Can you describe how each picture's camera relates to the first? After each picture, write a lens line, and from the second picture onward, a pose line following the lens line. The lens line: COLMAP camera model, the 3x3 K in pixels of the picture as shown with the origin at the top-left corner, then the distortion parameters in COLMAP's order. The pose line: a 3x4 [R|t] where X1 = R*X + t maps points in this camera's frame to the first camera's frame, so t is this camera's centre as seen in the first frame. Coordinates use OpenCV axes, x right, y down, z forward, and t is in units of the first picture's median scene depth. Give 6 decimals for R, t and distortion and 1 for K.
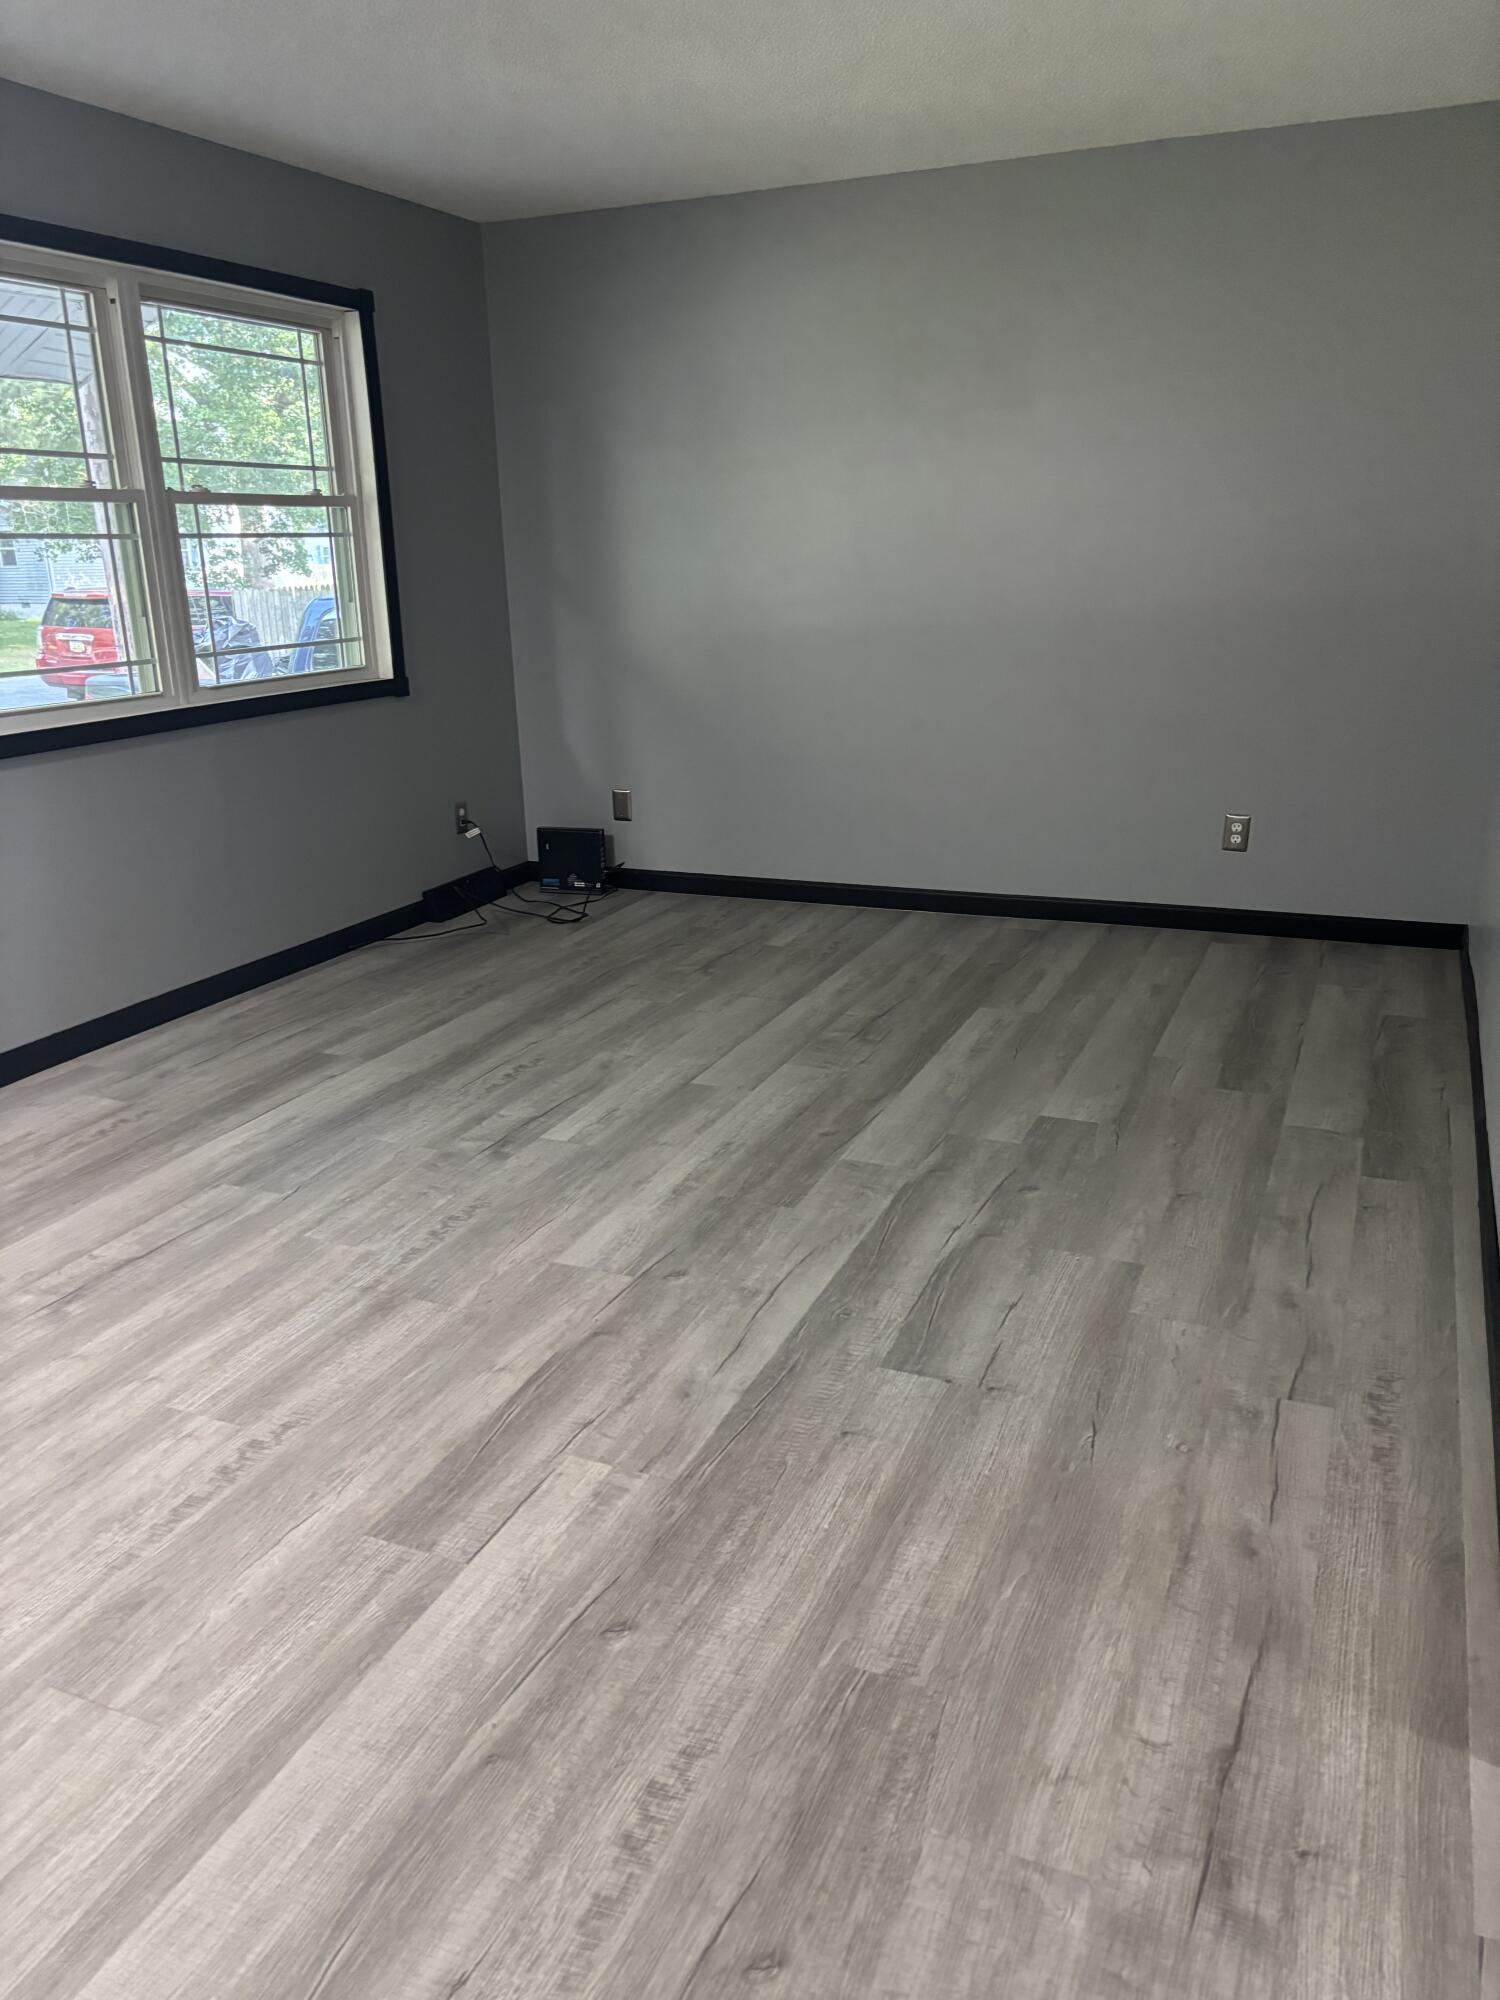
lens RADIAL K [[1530.5, 0, 750.0], [0, 1530.5, 1000.0], [0, 0, 1]] dist [0.025371, 0.004292]
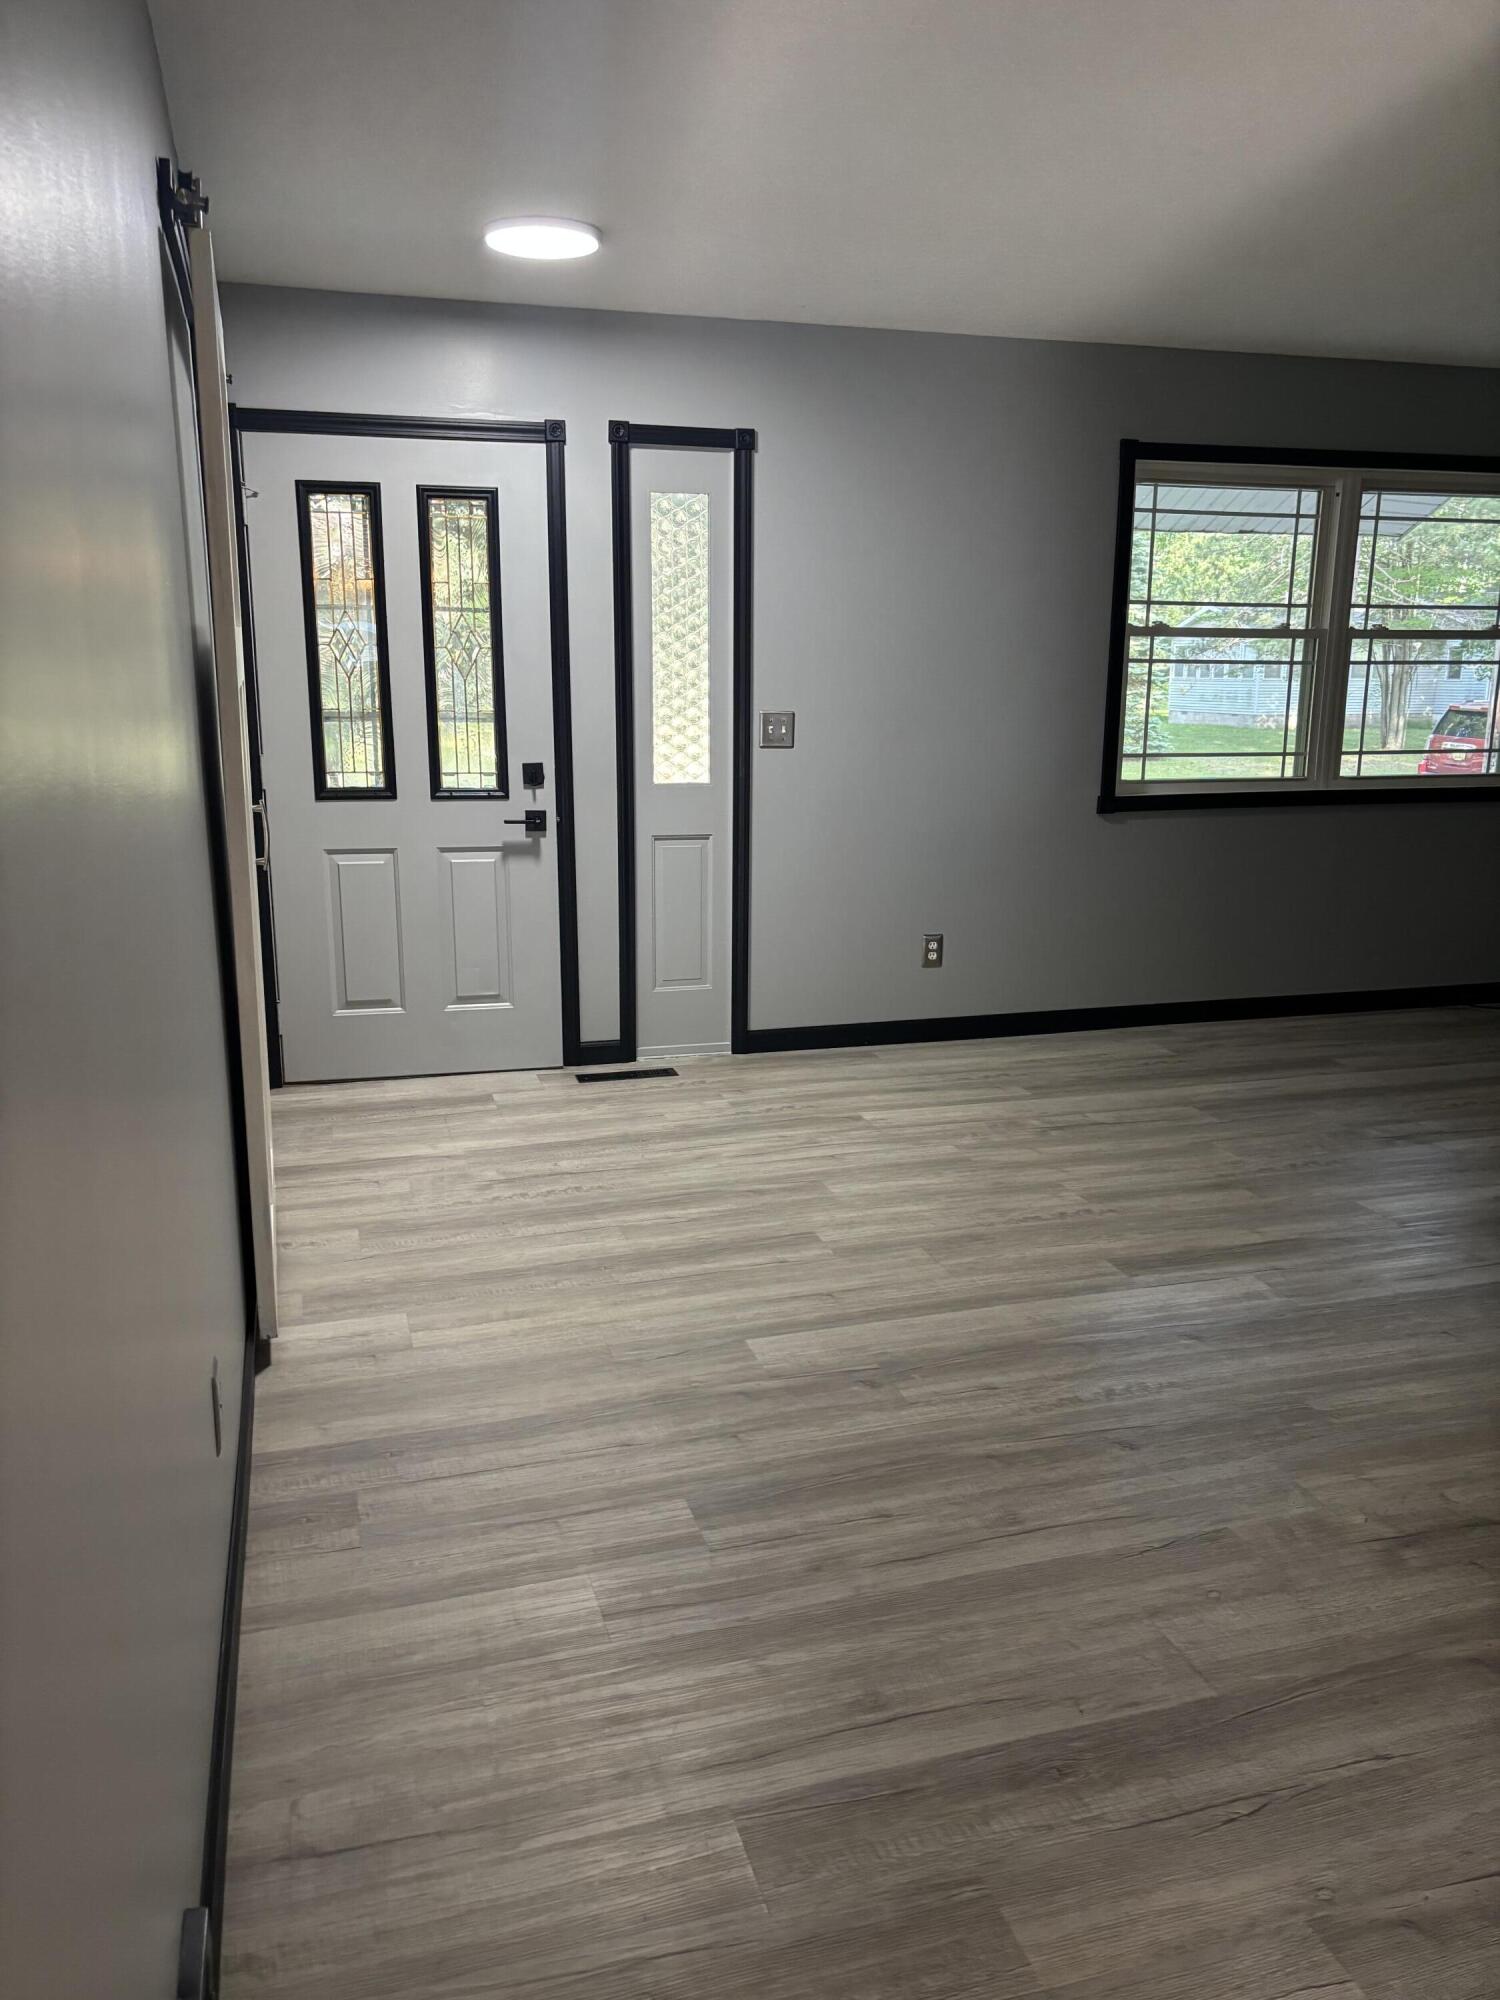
lens RADIAL K [[1495.2, 0, 750.0], [0, 1495.2, 1000.0], [0, 0, 1]] dist [0.079823, -0.100252]
pose [[0.647176, 0.193554, -0.737360, 0.434856], [-0.240539, 0.969668, 0.043414, 0.063967], [0.723398, 0.149267, 0.674103, -0.283123]]
